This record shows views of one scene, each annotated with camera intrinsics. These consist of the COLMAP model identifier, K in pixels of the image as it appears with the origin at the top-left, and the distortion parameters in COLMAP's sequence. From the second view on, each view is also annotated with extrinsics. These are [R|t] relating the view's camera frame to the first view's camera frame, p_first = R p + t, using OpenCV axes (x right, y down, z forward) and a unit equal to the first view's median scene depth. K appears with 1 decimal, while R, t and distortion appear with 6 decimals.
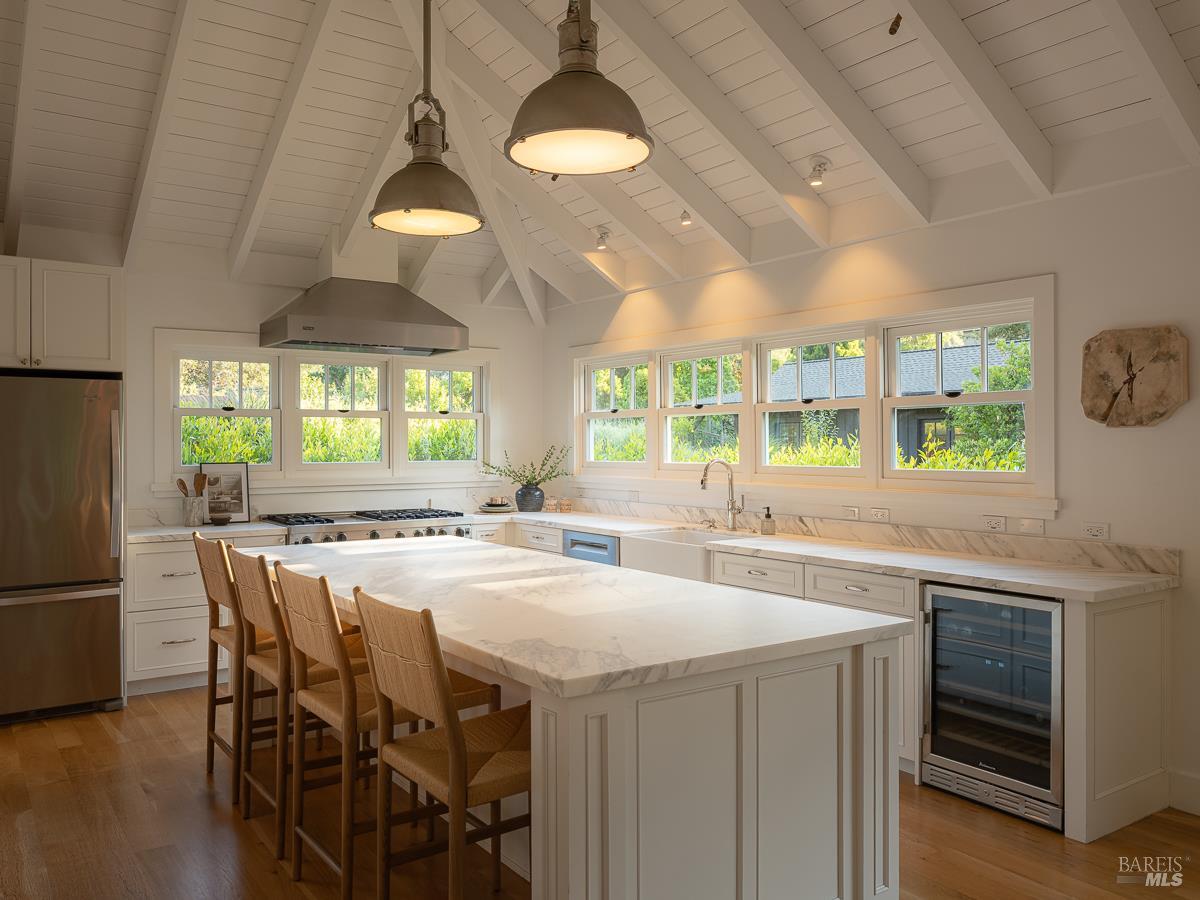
lens RADIAL K [[928.2, 0, 599.2], [0, 928.2, 449.0], [0, 0, 1]] dist [-0.003313, -0.001508]
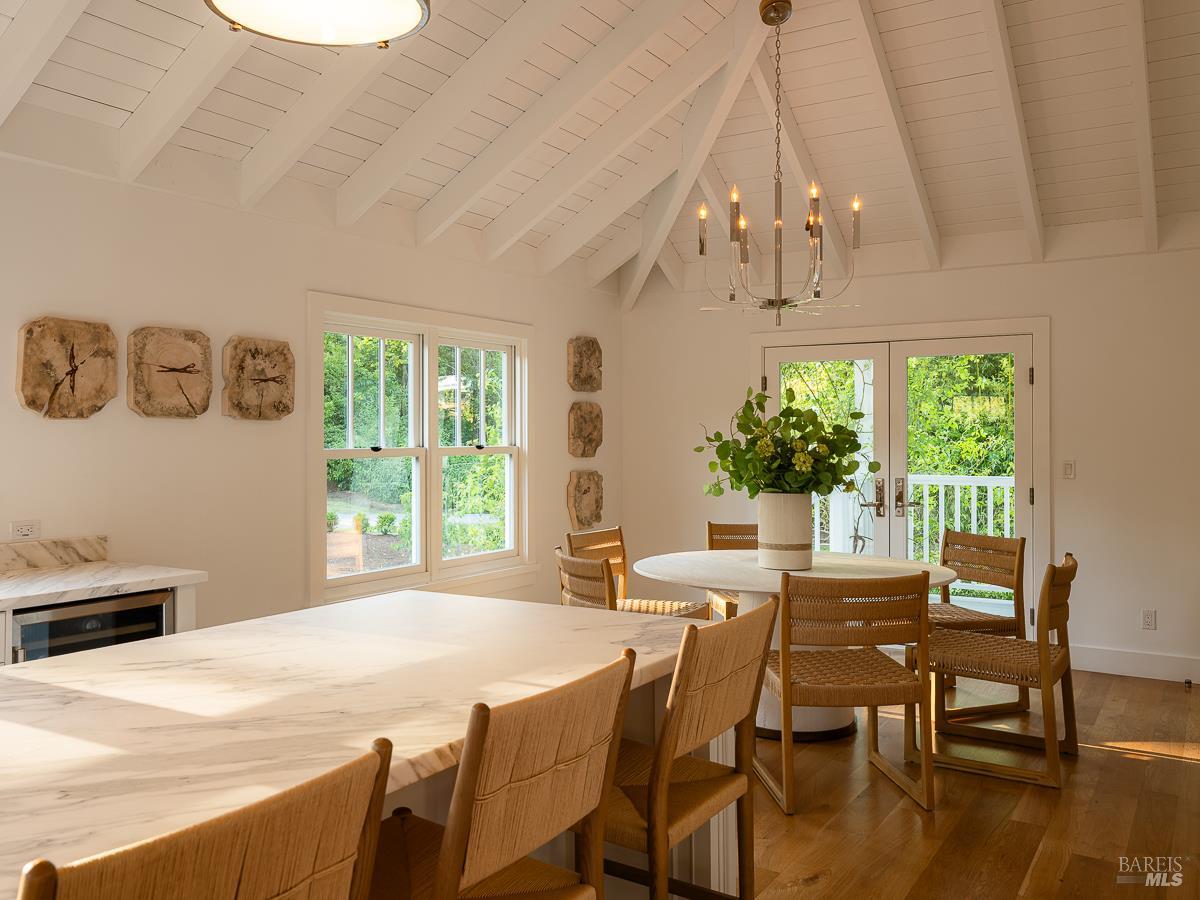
lens RADIAL K [[975.8, 0, 599.6], [0, 975.8, 441.4], [0, 0, 1]] dist [-0.006031, -0.002838]
pose [[-0.369591, -0.009855, 0.929142, -0.599726], [-0.000584, 0.999946, 0.010374, -0.010997], [-0.929194, 0.003292, -0.369577, 0.855445]]
